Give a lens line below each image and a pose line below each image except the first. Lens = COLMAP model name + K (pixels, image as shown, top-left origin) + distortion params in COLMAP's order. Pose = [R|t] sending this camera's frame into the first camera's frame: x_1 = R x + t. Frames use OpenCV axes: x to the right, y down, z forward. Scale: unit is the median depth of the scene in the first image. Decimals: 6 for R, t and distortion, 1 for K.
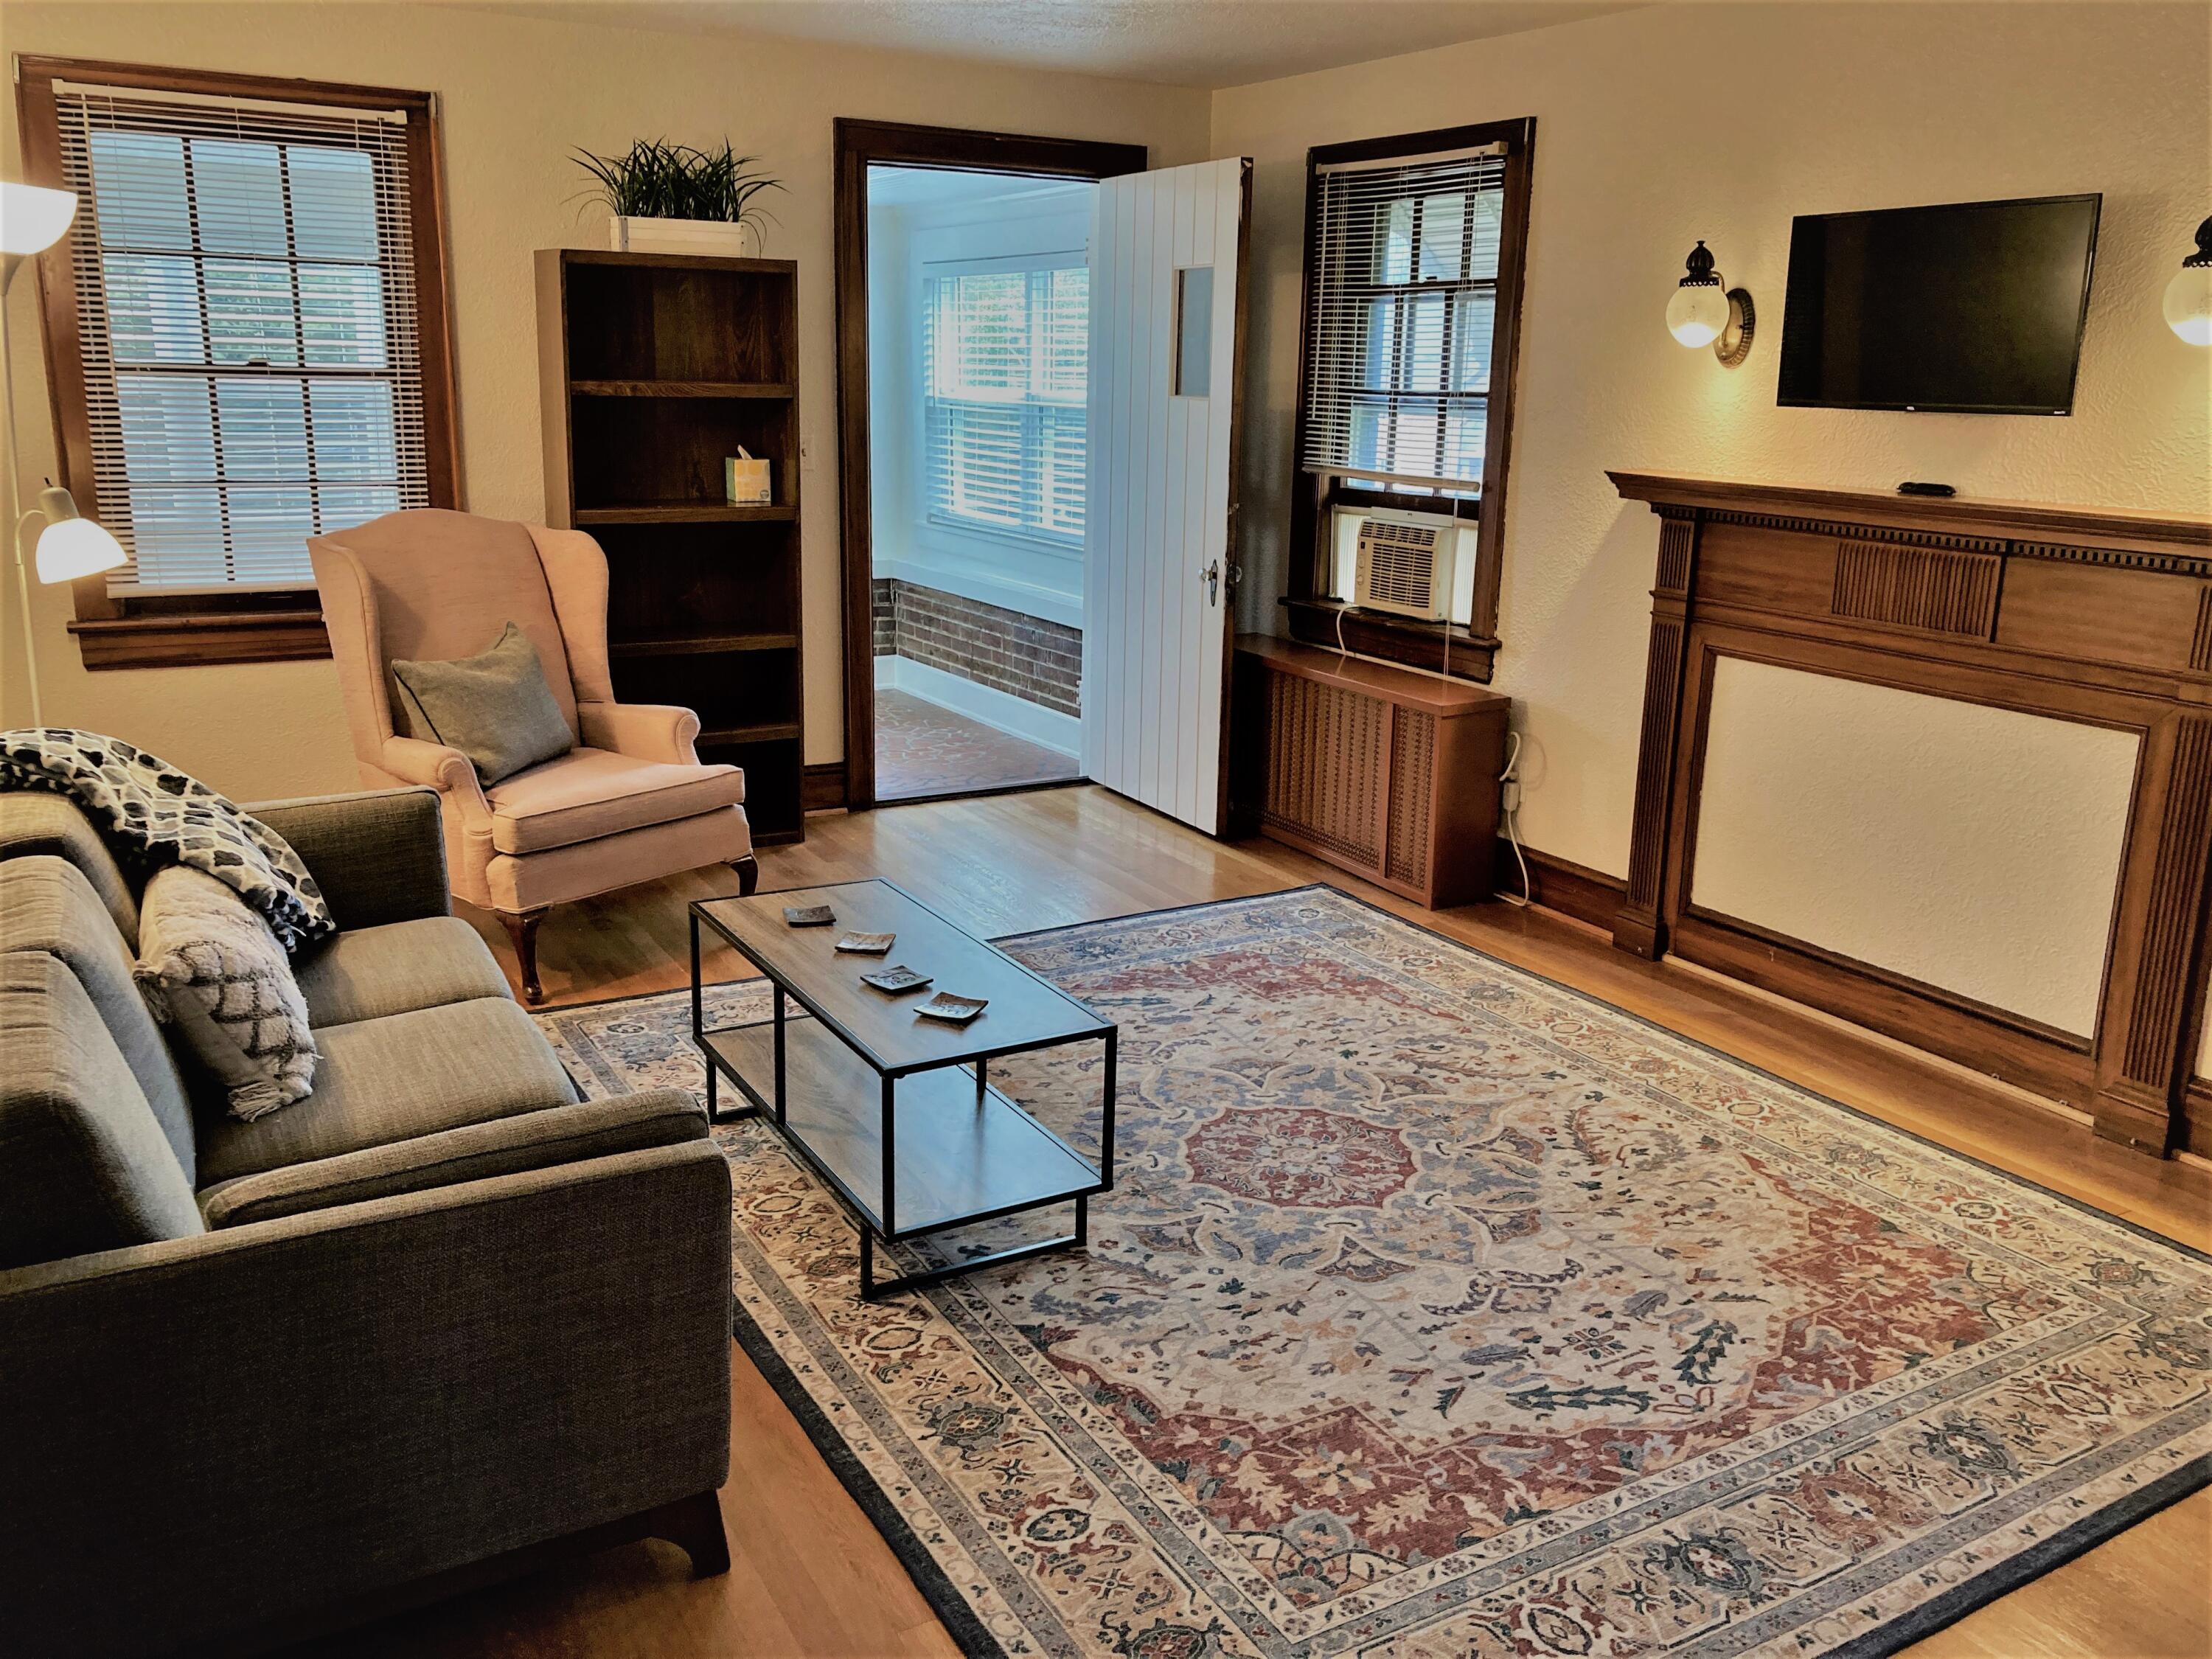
lens RADIAL K [[1804.9, 0, 1107.6], [0, 1804.9, 823.9], [0, 0, 1]] dist [-0.007464, -0.001455]
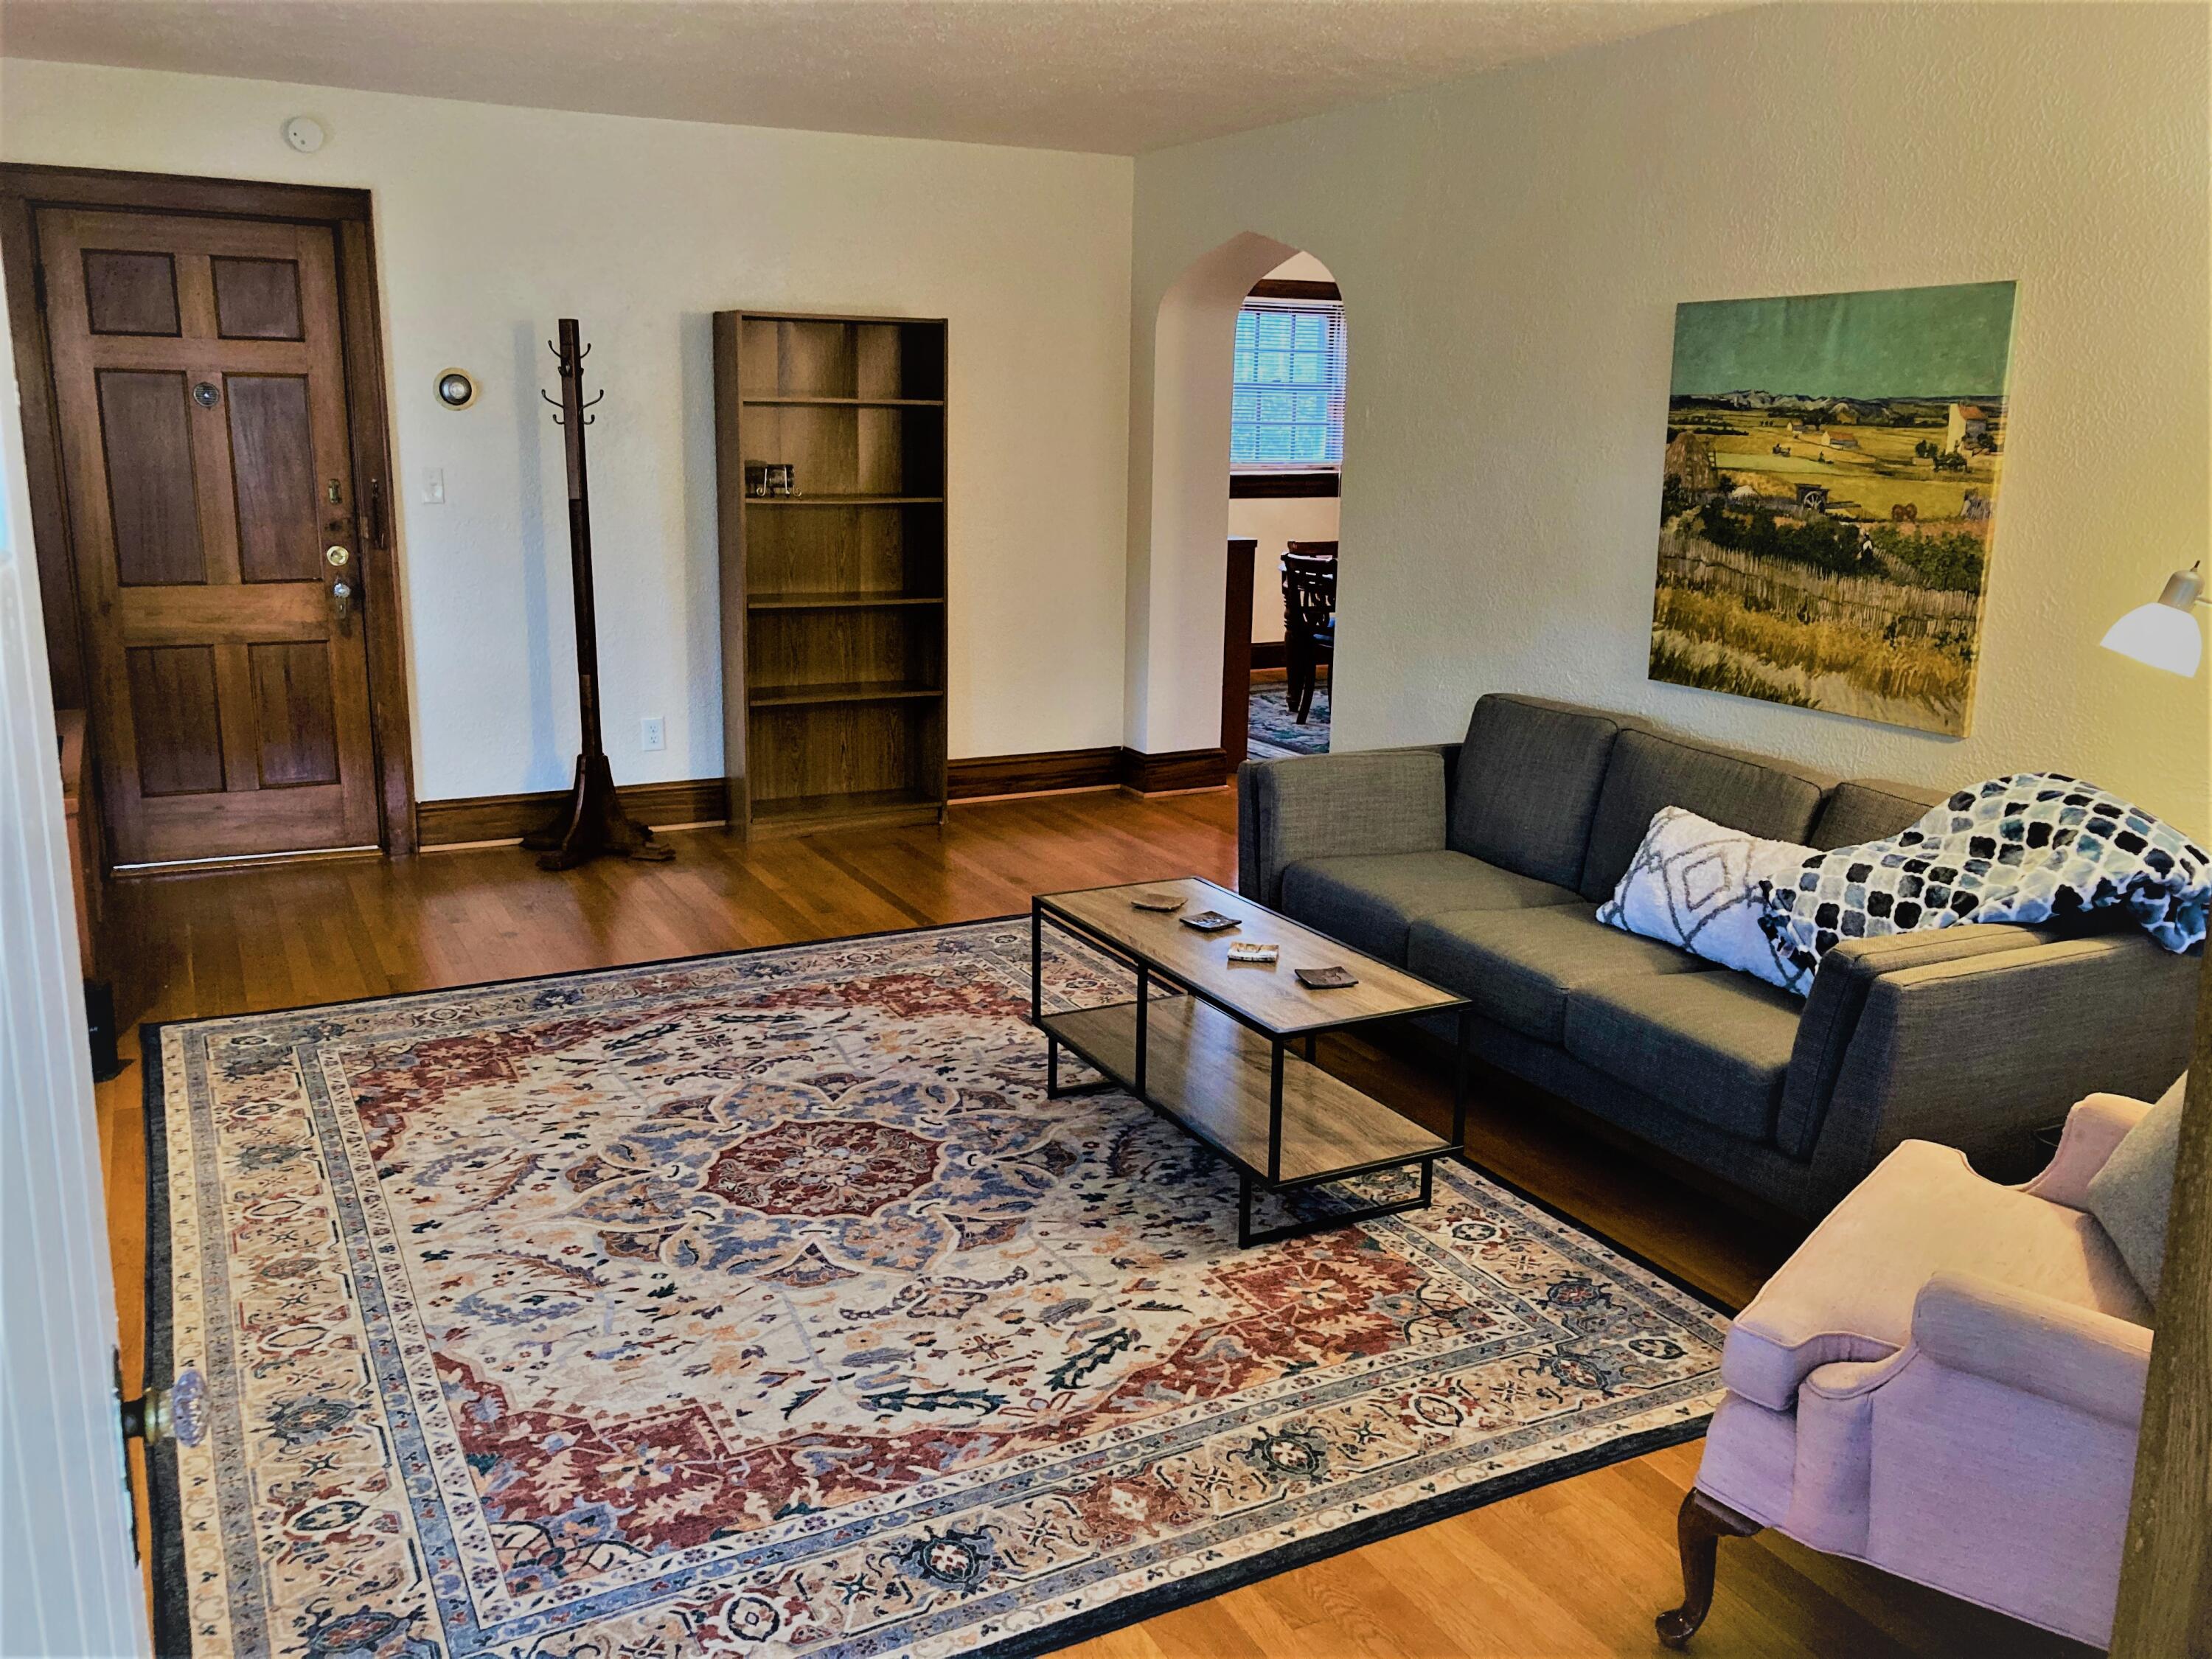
lens RADIAL K [[1804.9, 0, 1106.0], [0, 1804.9, 825.5], [0, 0, 1]] dist [-0.007464, -0.001455]
pose [[-0.998343, -0.044386, 0.036634, -0.086003], [-0.022607, 0.887822, 0.459631, -0.490038], [-0.052925, 0.458041, -0.887354, 1.945078]]
